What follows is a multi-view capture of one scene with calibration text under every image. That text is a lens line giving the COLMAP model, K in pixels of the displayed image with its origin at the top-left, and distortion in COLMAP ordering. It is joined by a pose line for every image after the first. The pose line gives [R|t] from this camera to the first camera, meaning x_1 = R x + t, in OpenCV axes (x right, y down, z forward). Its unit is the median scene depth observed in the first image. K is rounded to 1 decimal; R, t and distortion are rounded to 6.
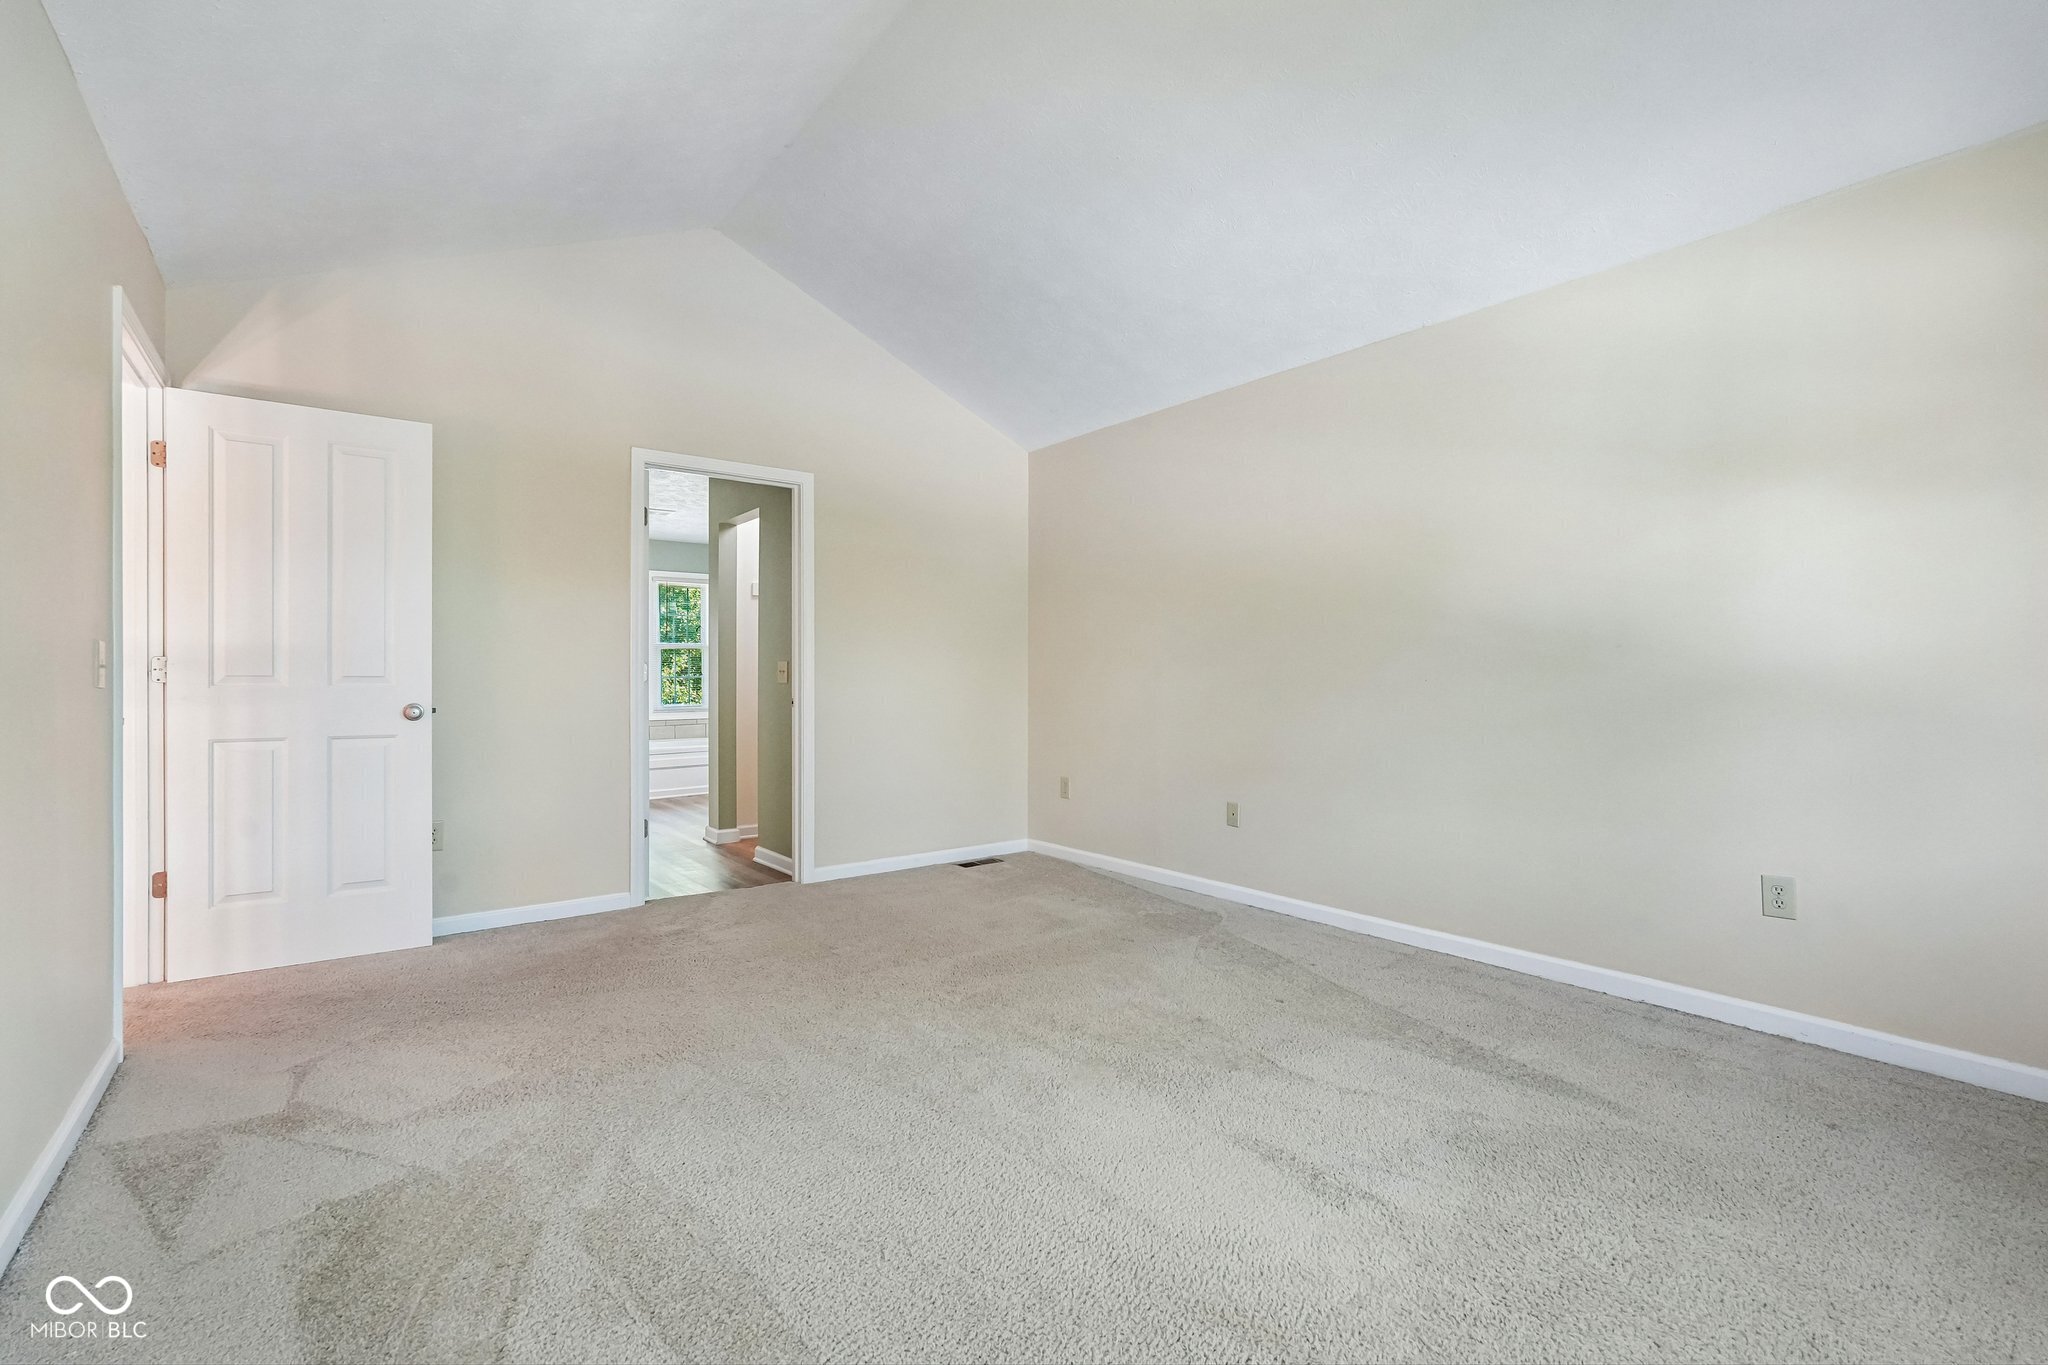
lens RADIAL K [[901.1, 0, 1021.8], [0, 901.1, 686.4], [0, 0, 1]] dist [-0.019294, 0.009883]
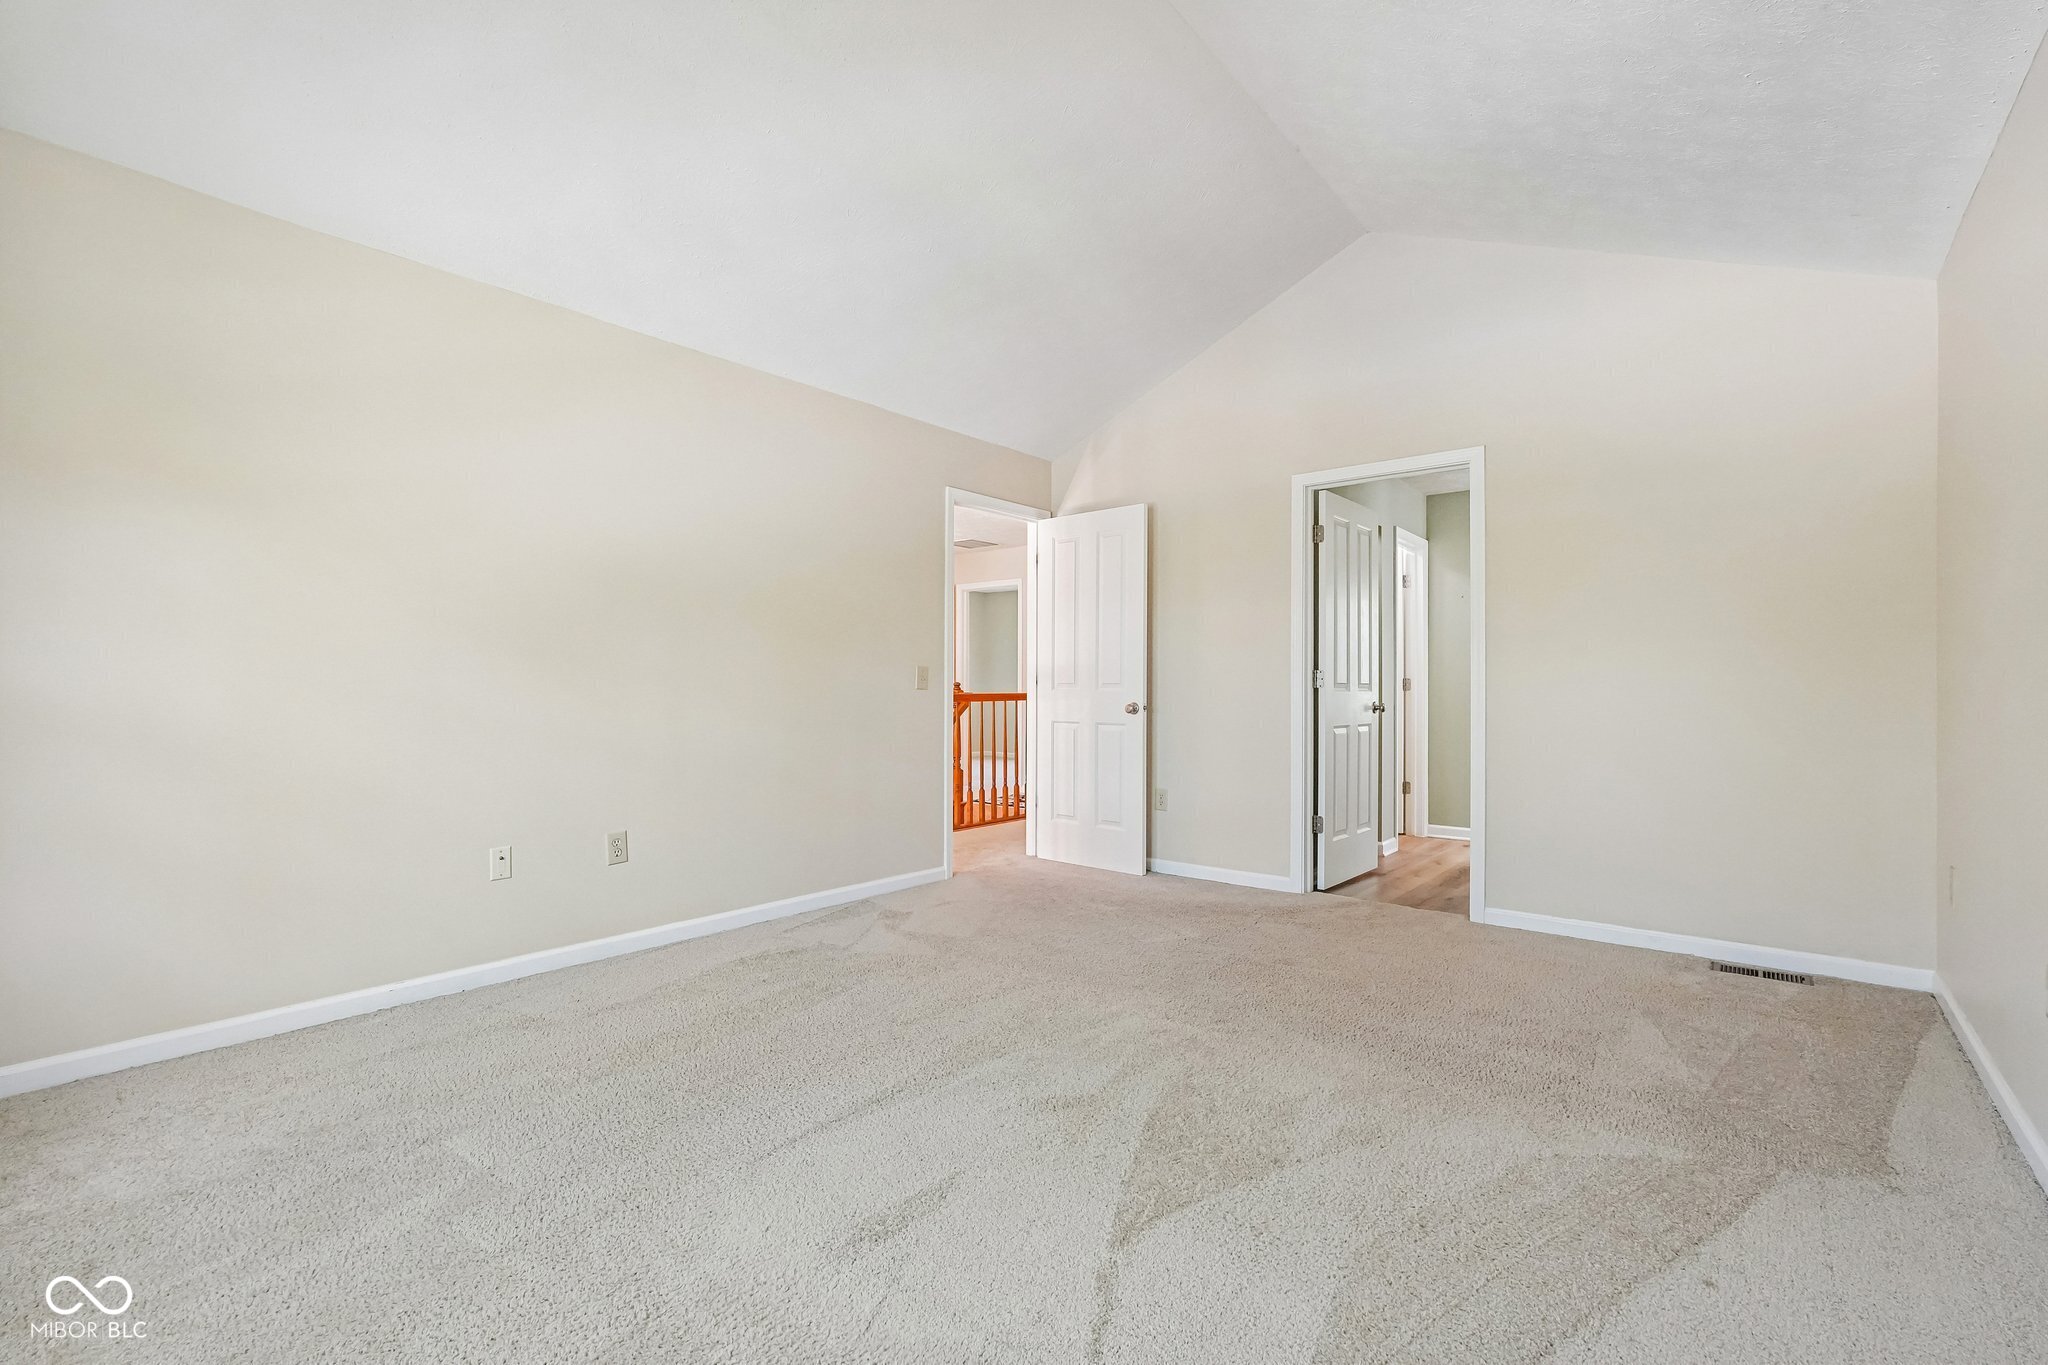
lens RADIAL K [[901.1, 0, 1021.8], [0, 901.1, 686.4], [0, 0, 1]] dist [-0.019294, 0.009883]
pose [[0.198180, -0.004399, -0.980156, 0.717947], [-0.010300, 0.999925, -0.006570, 0.004705], [0.980112, 0.011398, 0.198120, 0.558371]]
